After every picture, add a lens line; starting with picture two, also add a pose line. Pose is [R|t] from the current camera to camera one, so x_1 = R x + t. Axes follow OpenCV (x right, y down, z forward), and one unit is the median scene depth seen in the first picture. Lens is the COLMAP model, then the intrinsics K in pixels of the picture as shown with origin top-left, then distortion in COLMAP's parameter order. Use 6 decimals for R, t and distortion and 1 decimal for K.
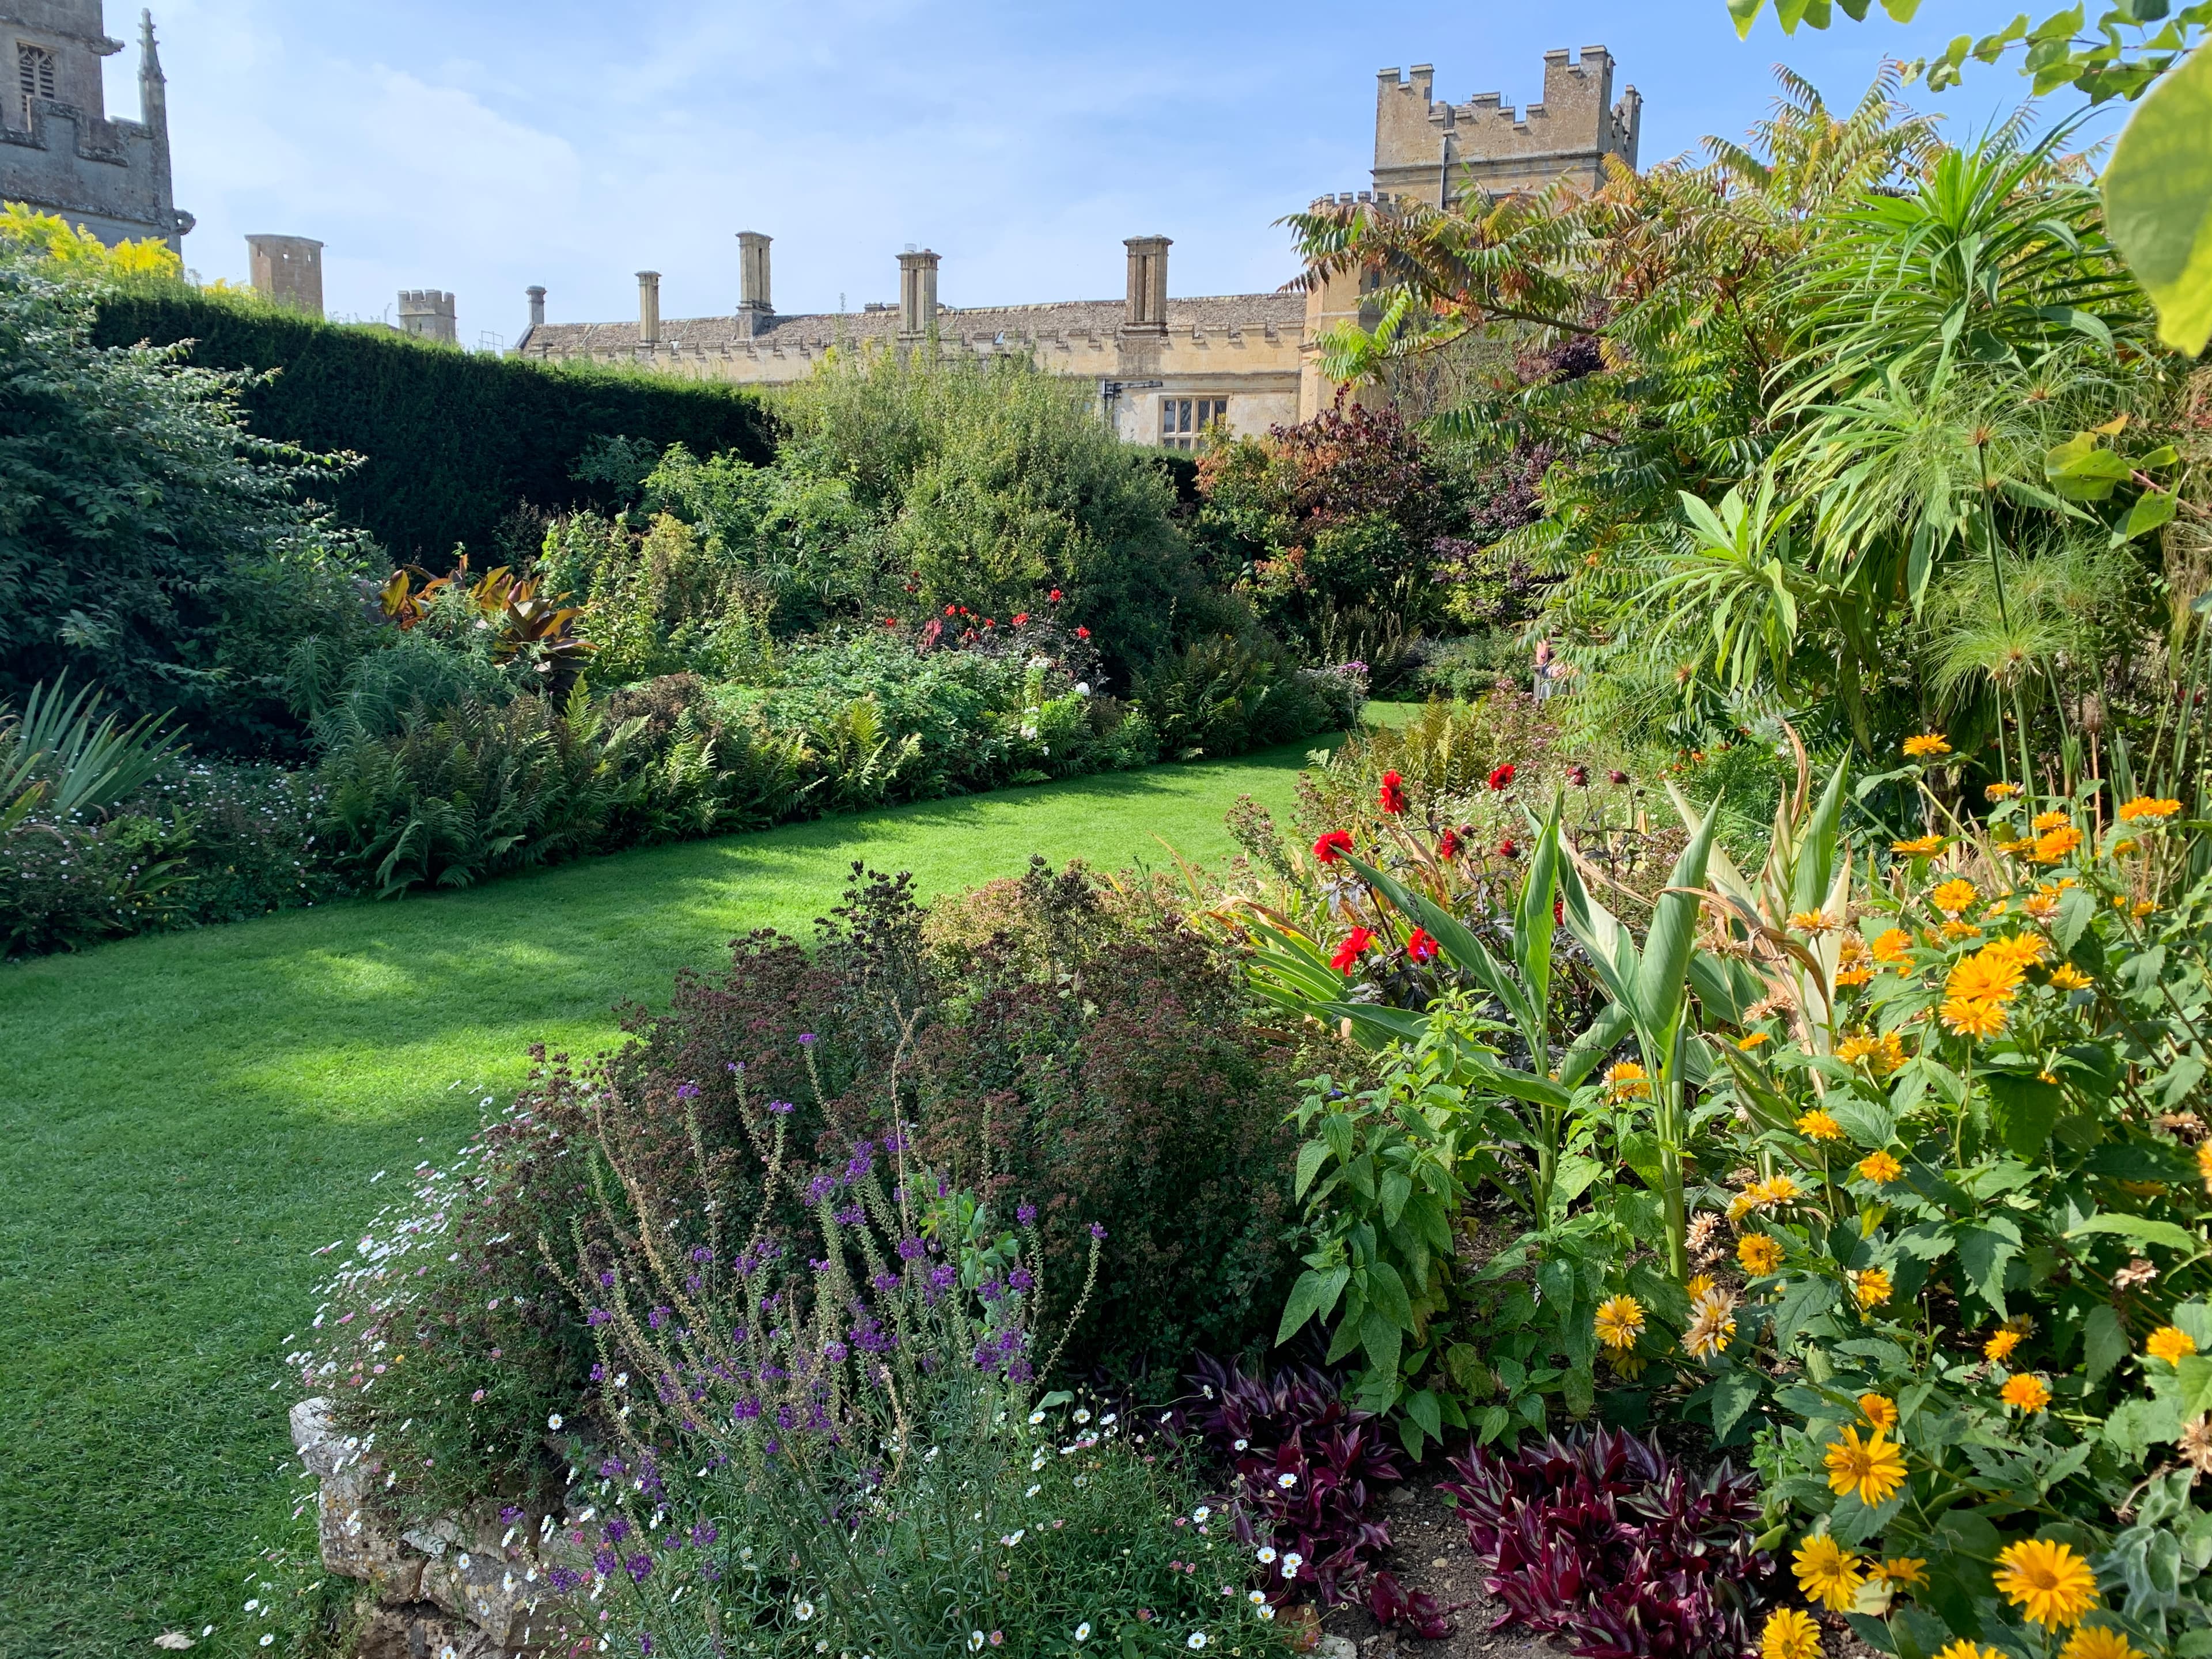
lens RADIAL K [[1654.6, 0, 1106.0], [0, 1654.6, 829.5], [0, 0, 1]] dist [-0.001478, -0.004696]
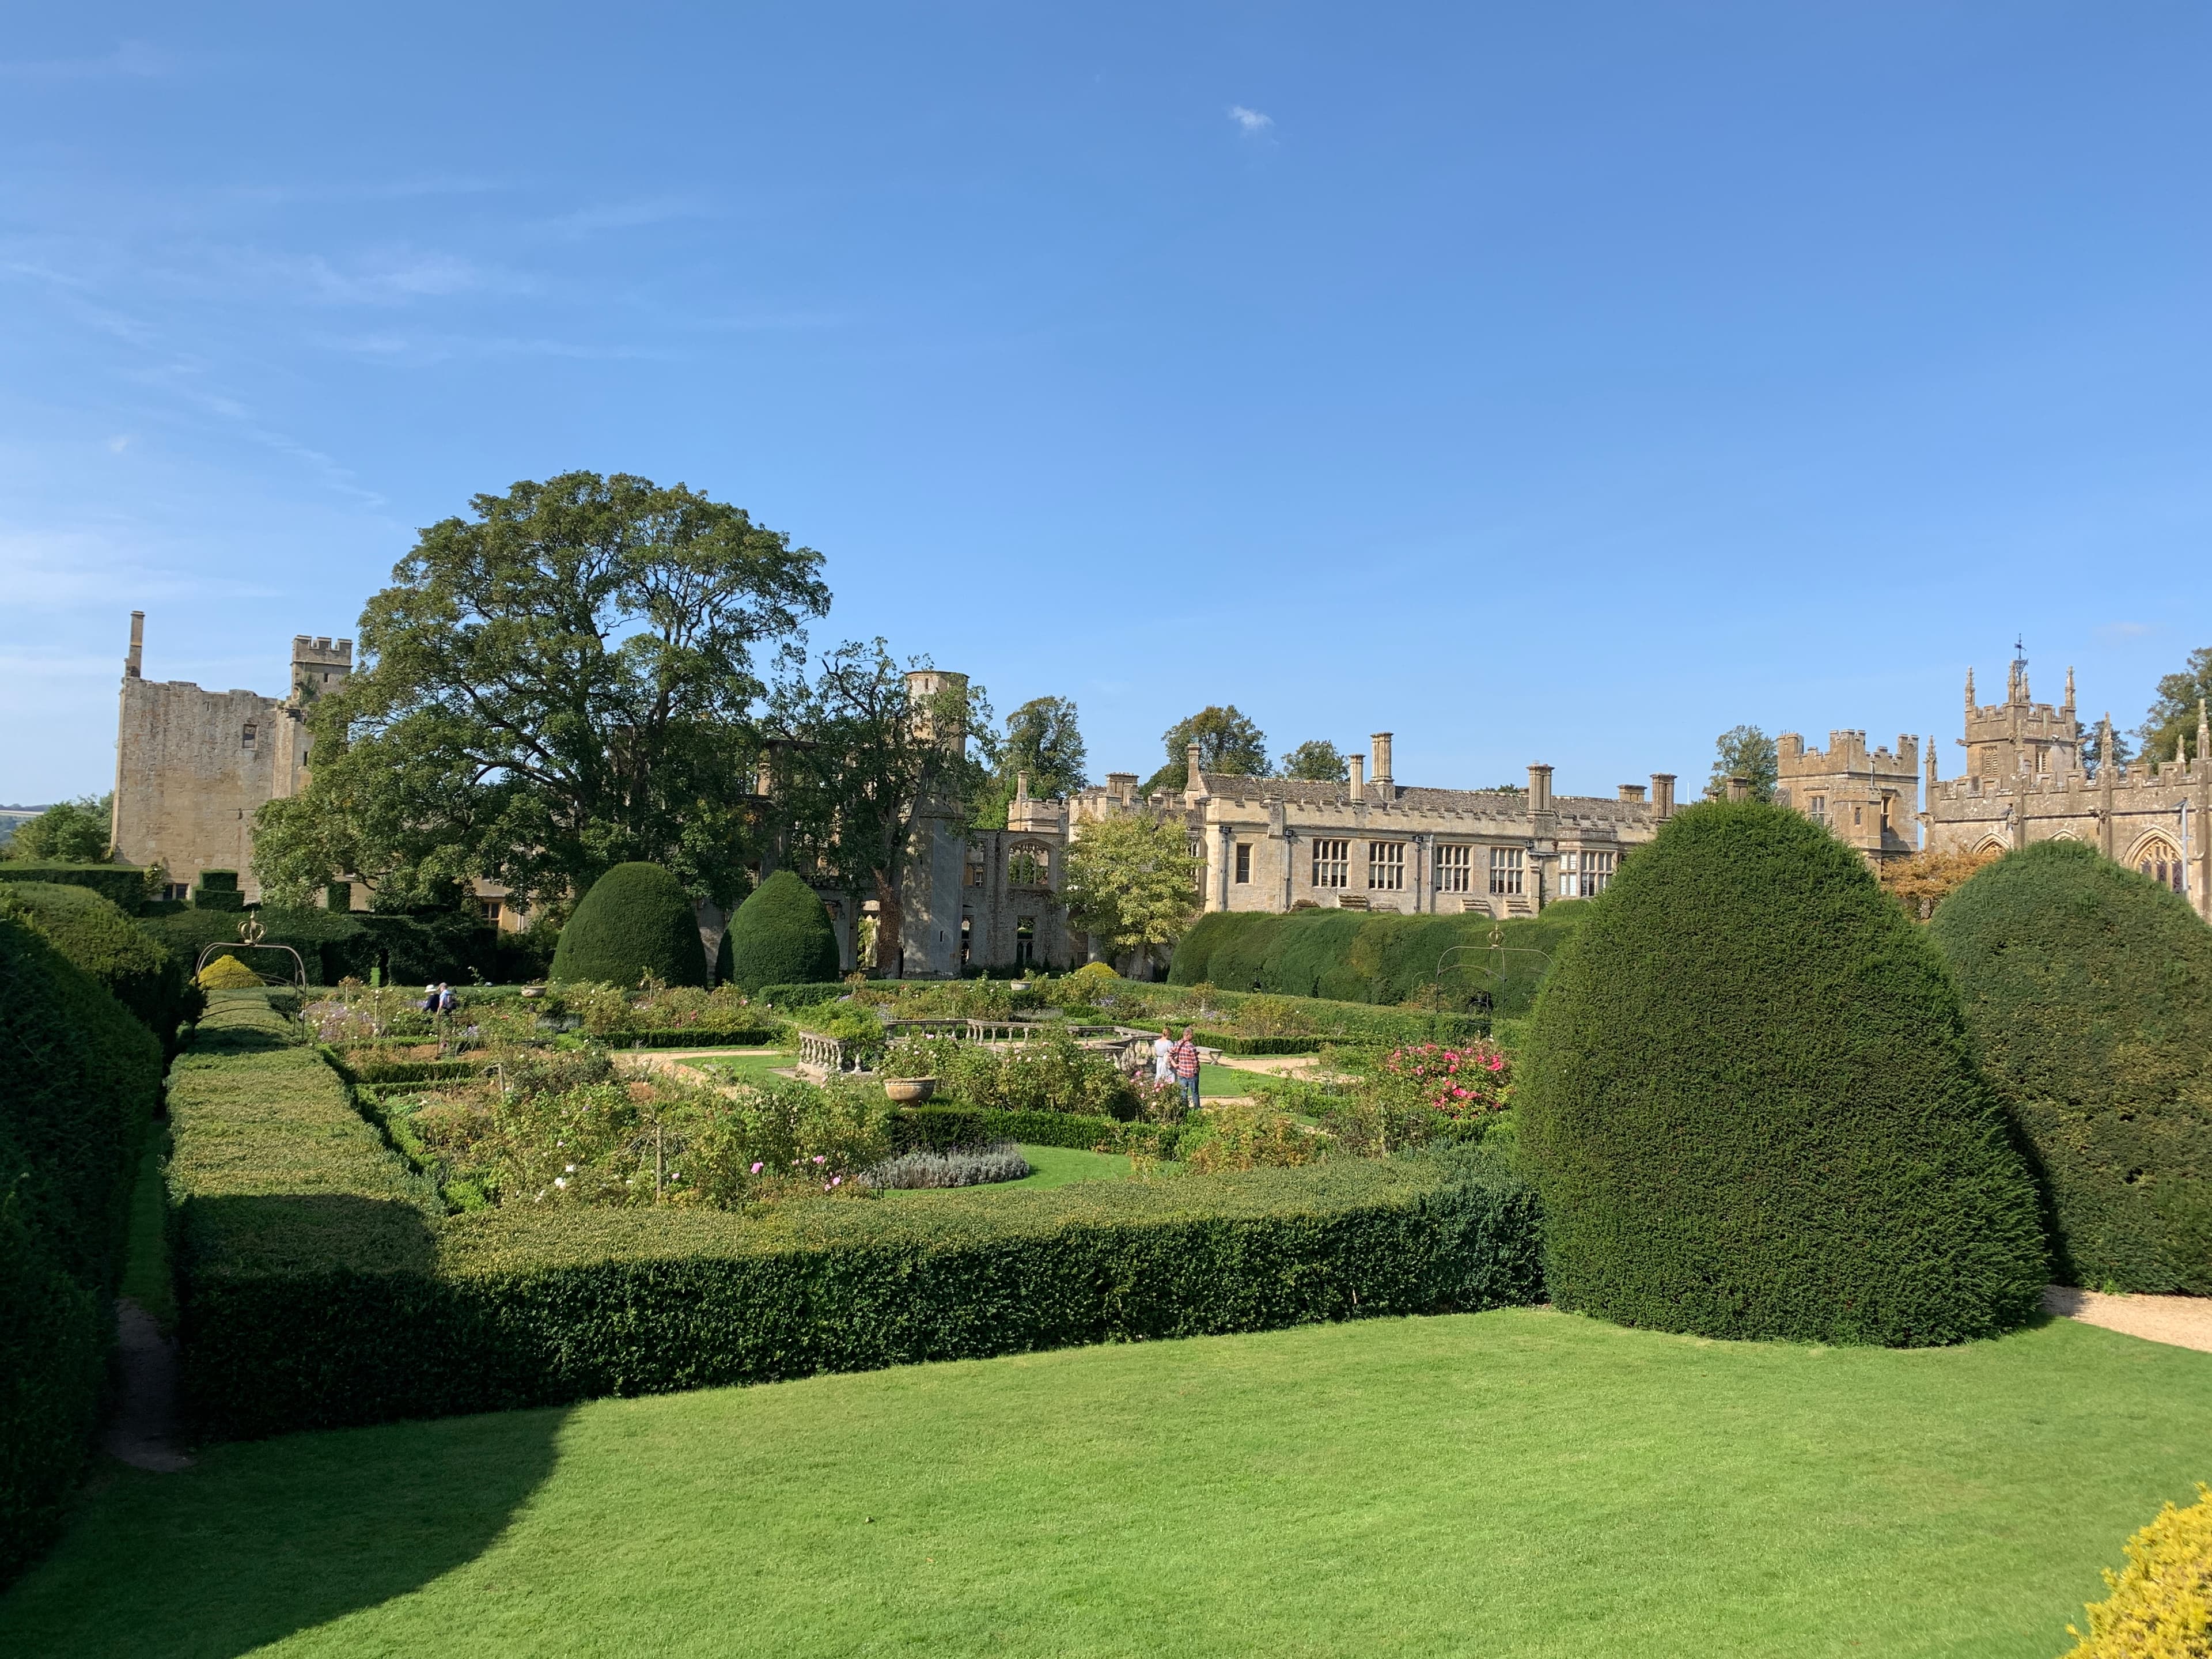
lens RADIAL K [[1632.4, 0, 1106.0], [0, 1632.4, 829.5], [0, 0, 1]] dist [0.004415, -0.000959]
pose [[0.622014, 0.038950, 0.782037, -1.834721], [0.143689, 0.976123, -0.162903, -0.075178], [-0.769709, 0.213698, 0.601565, 0.355124]]
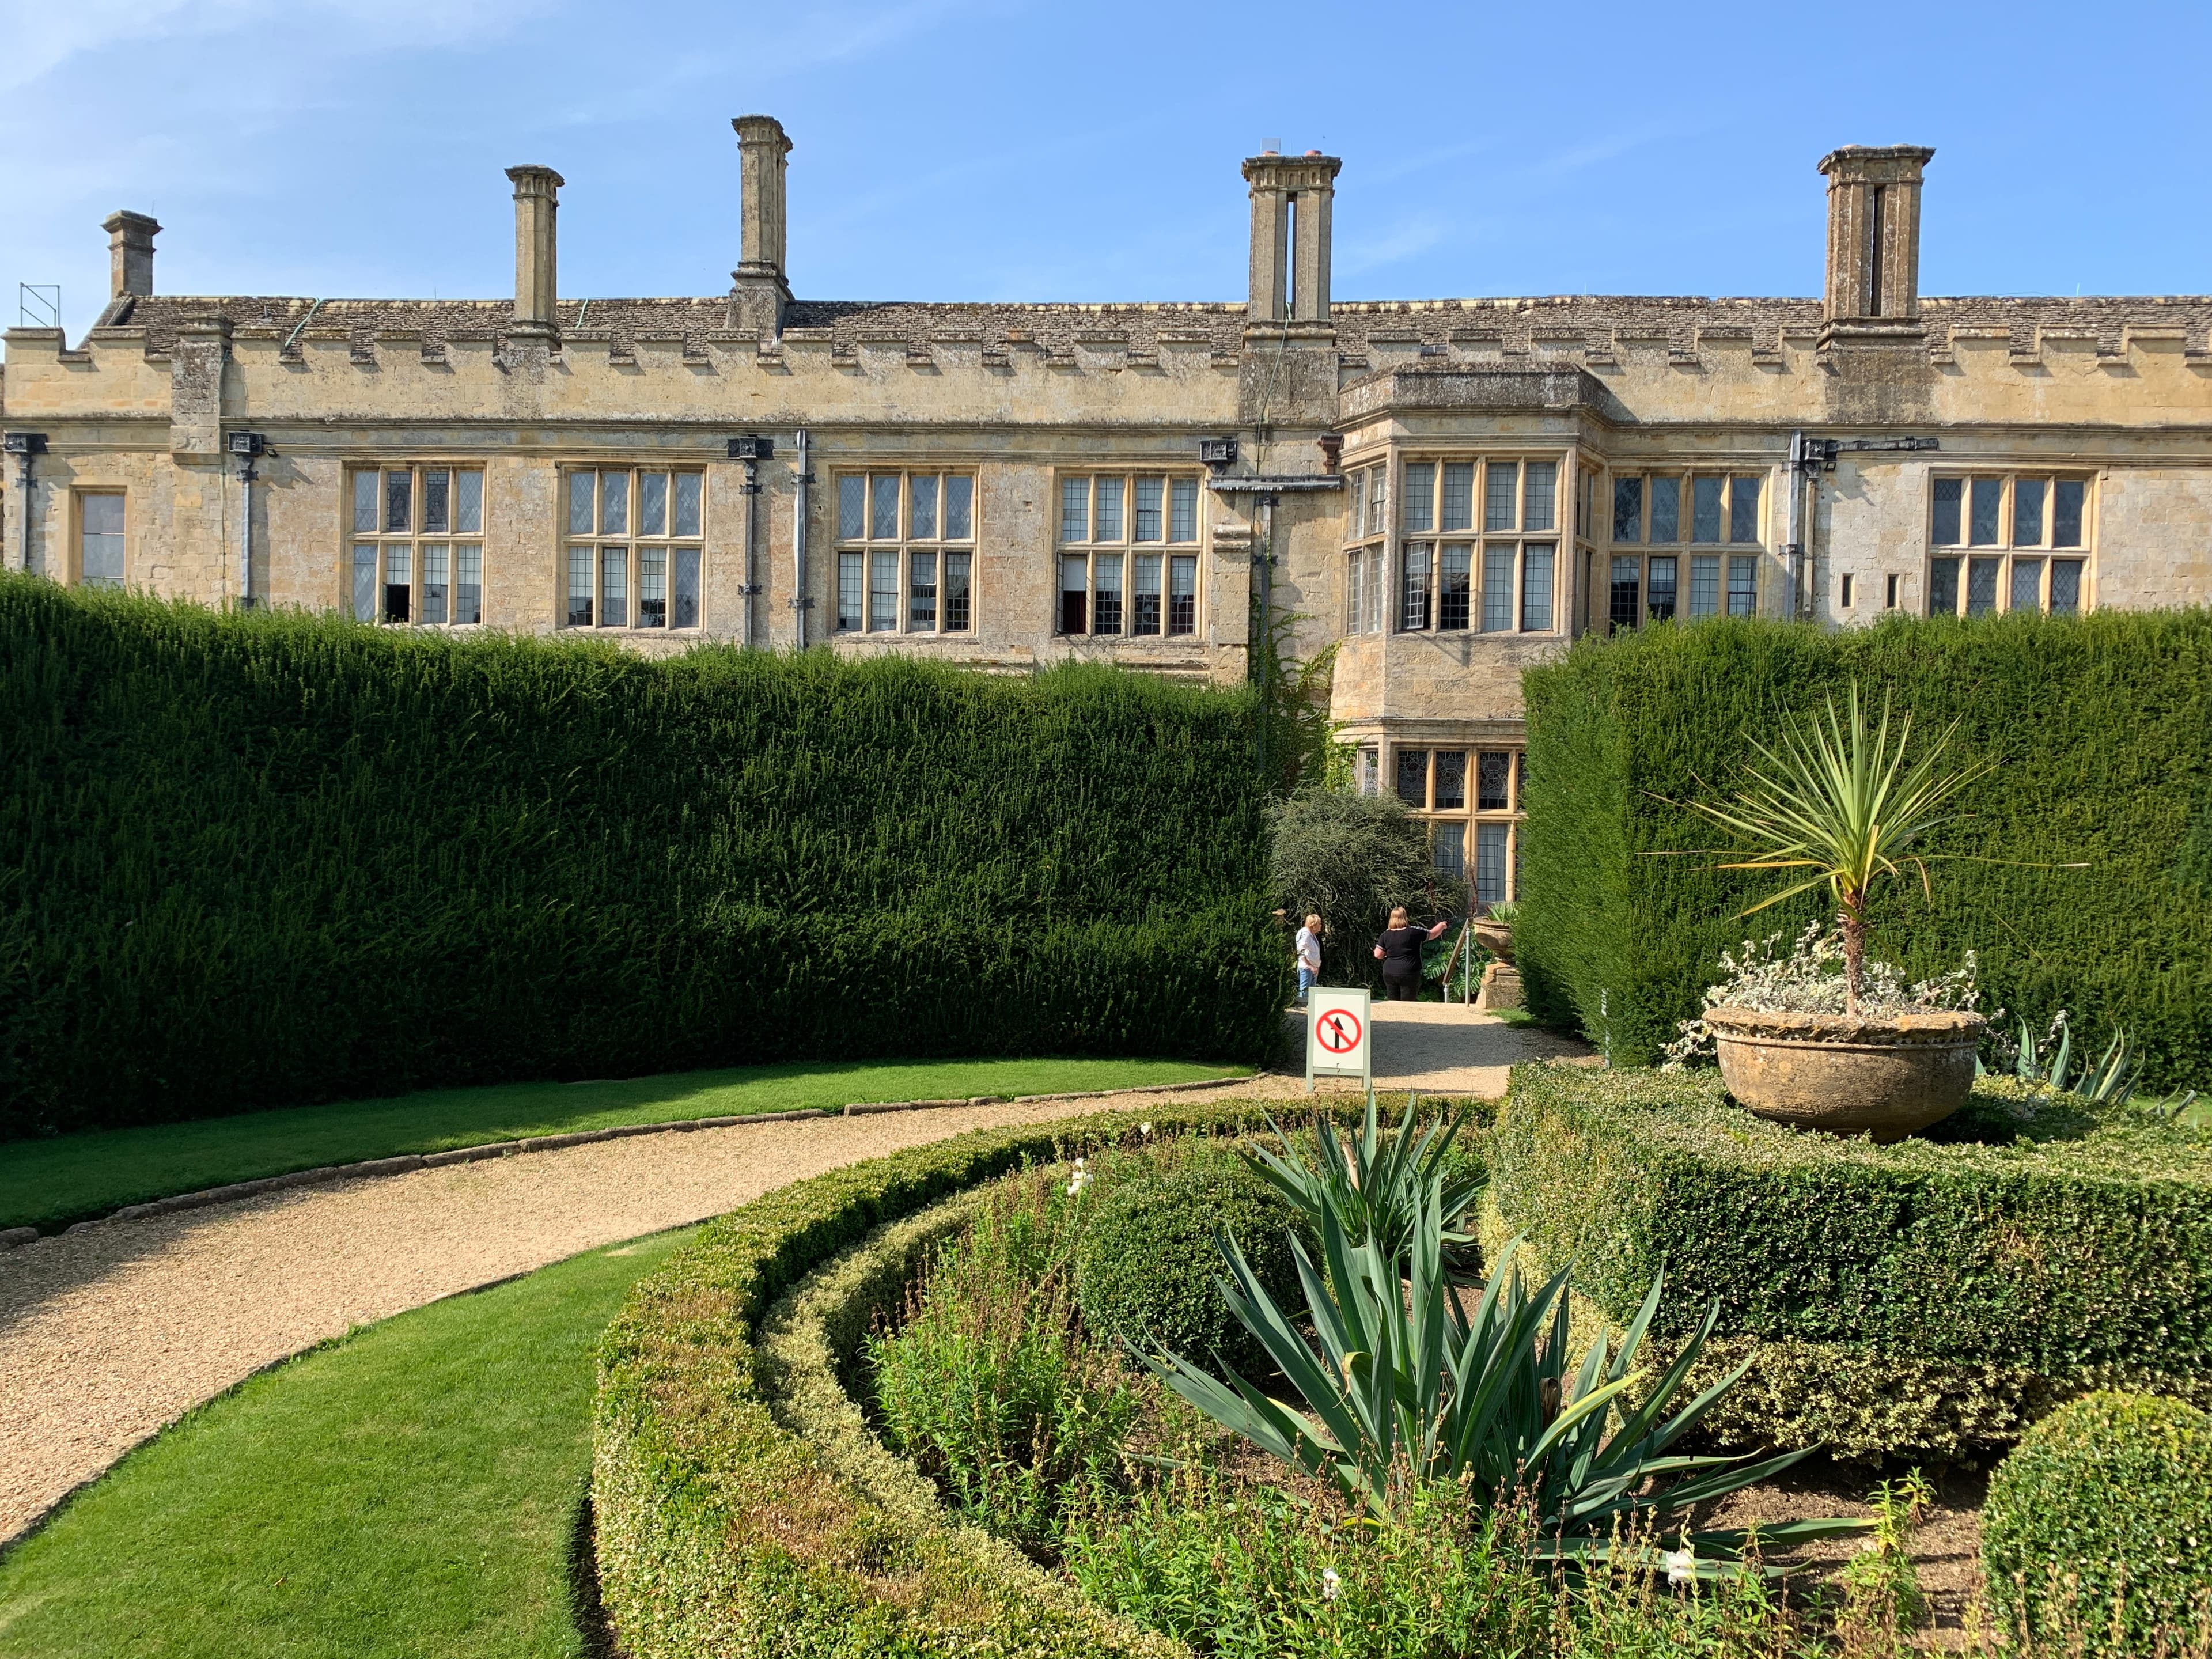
lens RADIAL K [[1654.6, 0, 1106.0], [0, 1654.6, 829.5], [0, 0, 1]] dist [-0.001478, -0.004696]
pose [[0.912561, -0.022408, 0.408327, -0.375131], [0.077020, 0.990046, -0.117799, -0.118501], [-0.401623, 0.138948, 0.905203, 0.664424]]
